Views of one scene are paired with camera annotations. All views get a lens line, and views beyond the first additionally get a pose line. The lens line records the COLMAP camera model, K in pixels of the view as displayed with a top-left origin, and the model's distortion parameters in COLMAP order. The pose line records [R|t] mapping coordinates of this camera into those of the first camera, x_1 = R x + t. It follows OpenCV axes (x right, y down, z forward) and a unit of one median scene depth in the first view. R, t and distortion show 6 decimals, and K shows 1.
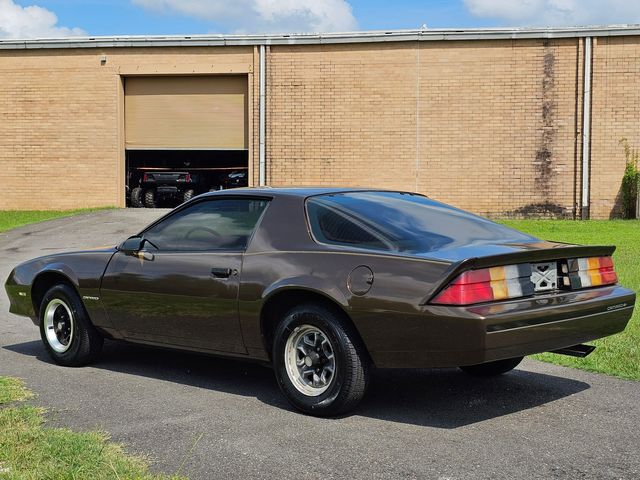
lens RADIAL K [[1200.0, 0, 320.0], [0, 1200.0, 240.0], [0, 0, 1]] dist [0.165045, -0.286363]
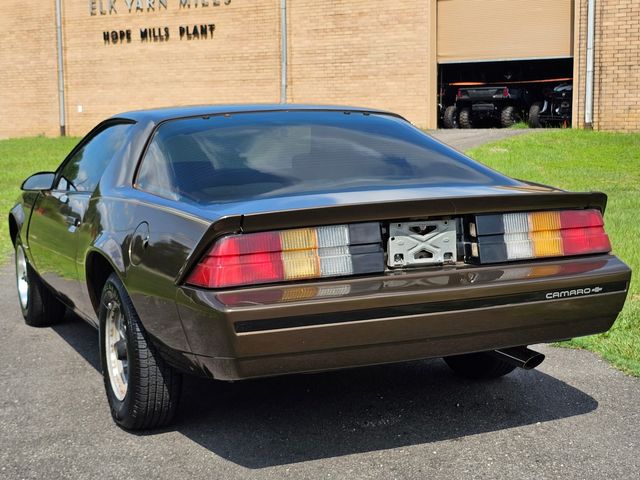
lens RADIAL K [[1200.0, 0, 320.0], [0, 1200.0, 240.0], [0, 0, 1]] dist [0.165045, -0.286363]
pose [[0.899436, 0.027425, -0.436192, 0.154396], [0.002459, 0.997696, 0.067799, -0.005250], [0.437046, -0.062053, 0.897296, 0.153679]]
